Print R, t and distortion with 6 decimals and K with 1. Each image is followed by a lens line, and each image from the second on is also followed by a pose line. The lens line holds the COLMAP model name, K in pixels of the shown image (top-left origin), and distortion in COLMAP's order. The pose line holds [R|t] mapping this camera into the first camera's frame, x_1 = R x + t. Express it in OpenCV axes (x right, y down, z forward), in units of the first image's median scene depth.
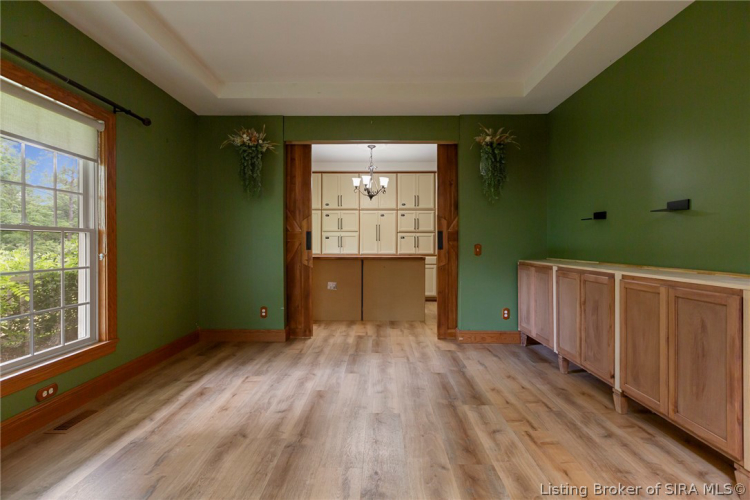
lens RADIAL K [[333.6, 0, 373.8], [0, 333.6, 244.2], [0, 0, 1]] dist [0.000406, 0.000131]
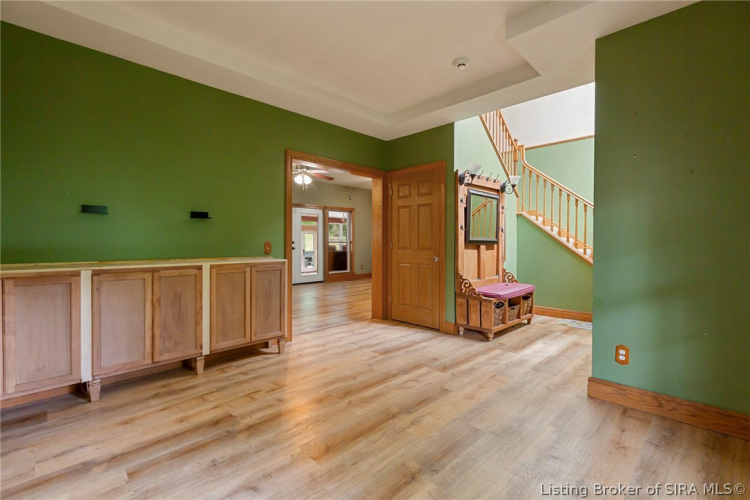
lens RADIAL K [[333.6, 0, 373.8], [0, 333.6, 244.2], [0, 0, 1]] dist [0.000406, 0.000131]
pose [[-0.713228, -0.008984, 0.700874, -0.418431], [-0.003120, 0.999949, 0.009642, -0.003744], [-0.700925, 0.004690, -0.713220, 0.963315]]
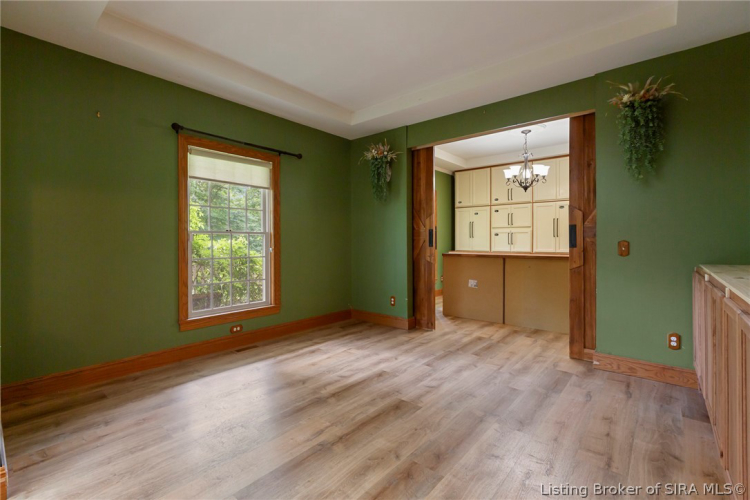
lens RADIAL K [[338.9, 0, 374.3], [0, 338.9, 241.7], [0, 0, 1]] dist [-0.000771, -0.000059]
pose [[0.770106, -0.002218, -0.637912, 0.414213], [0.002834, 0.999996, -0.000056, 0.000553], [0.637909, -0.001764, 0.770109, 0.072286]]
